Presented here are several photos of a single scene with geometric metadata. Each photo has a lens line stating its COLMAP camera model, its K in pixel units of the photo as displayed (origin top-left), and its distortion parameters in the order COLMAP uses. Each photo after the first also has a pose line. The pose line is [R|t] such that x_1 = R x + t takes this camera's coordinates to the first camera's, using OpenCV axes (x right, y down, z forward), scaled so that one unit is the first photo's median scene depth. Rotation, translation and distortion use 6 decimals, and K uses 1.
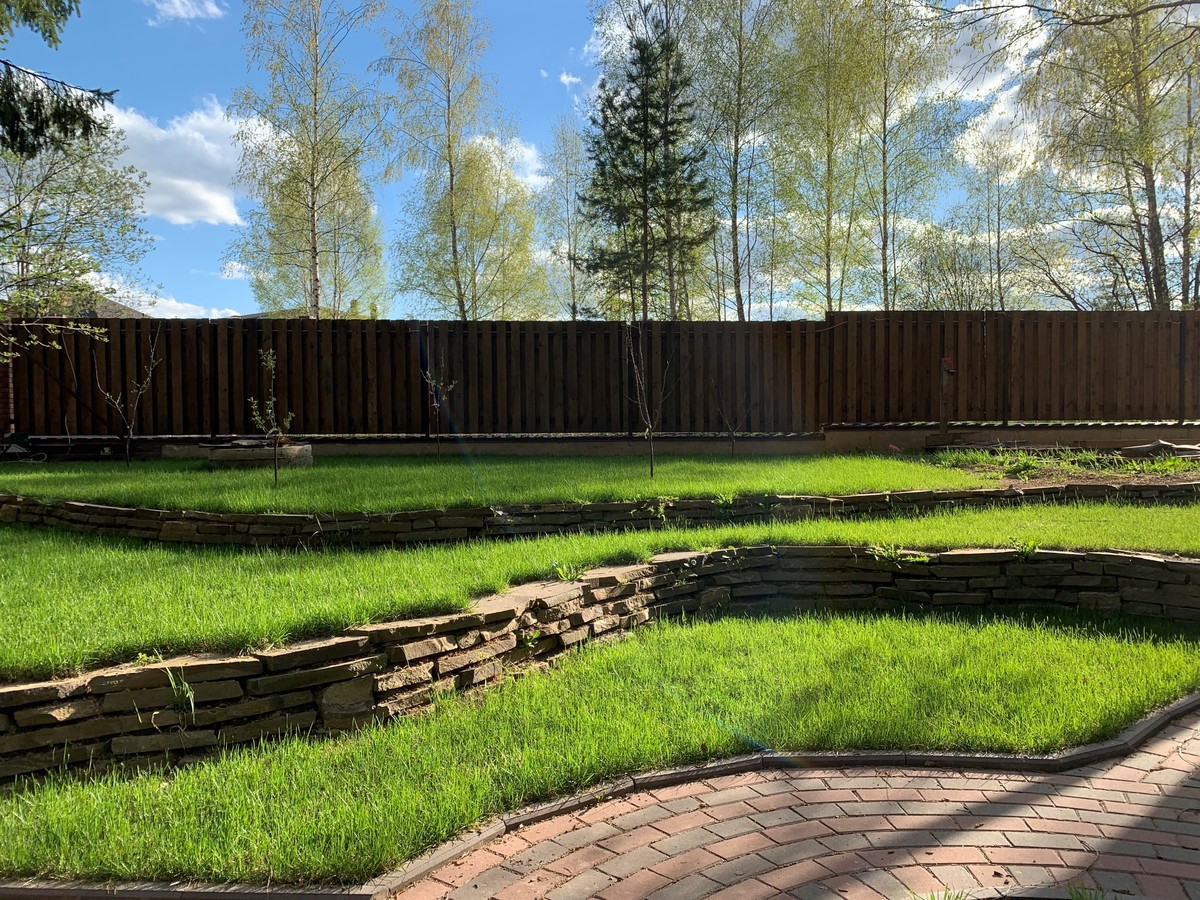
lens RADIAL K [[931.7, 0, 600.0], [0, 931.7, 450.0], [0, 0, 1]] dist [0.050367, -0.073707]
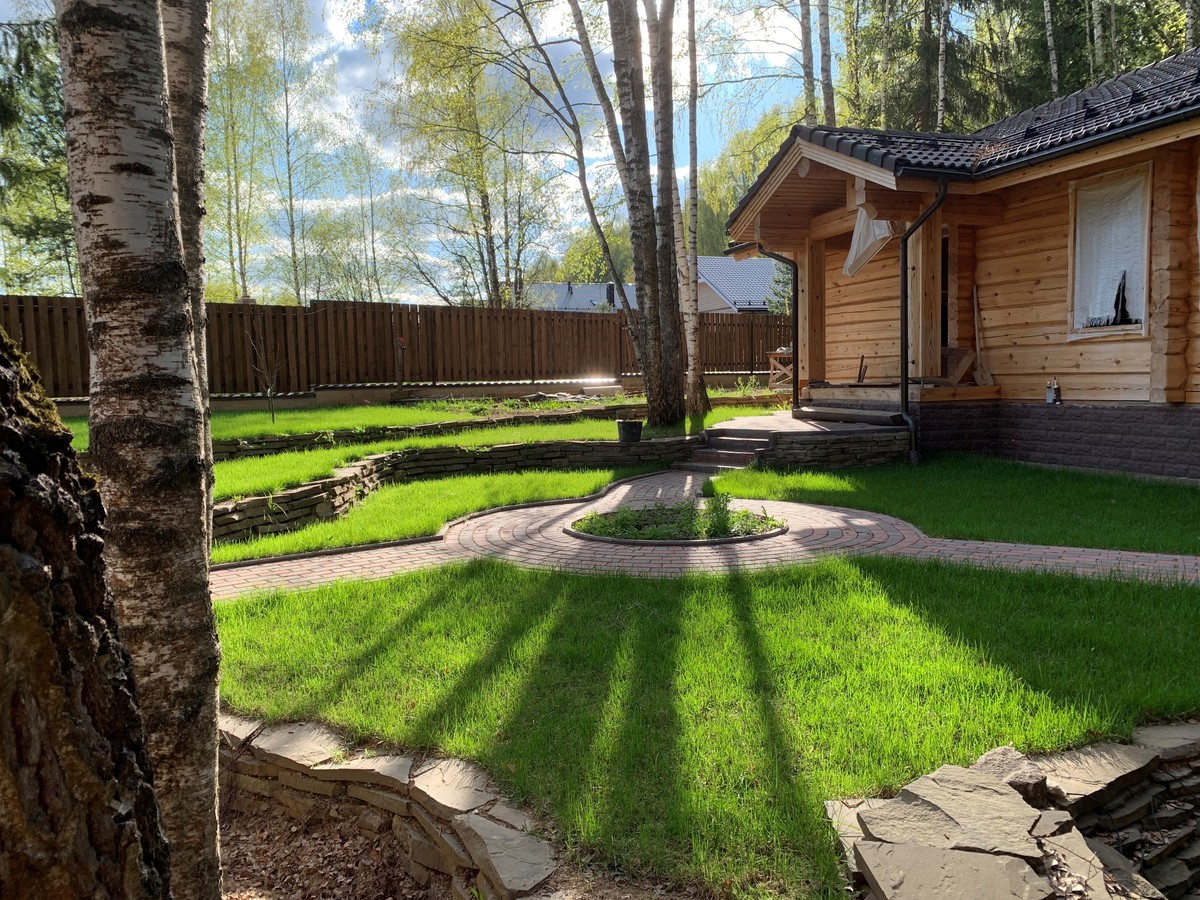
lens RADIAL K [[904.7, 0, 620.6], [0, 904.7, 449.1], [0, 0, 1]] dist [0.000025, -0.000828]
pose [[0.760557, -0.059164, 0.646570, -0.326220], [0.031949, 0.998043, 0.053744, 0.008847], [-0.648485, -0.020218, 0.760959, -0.314758]]
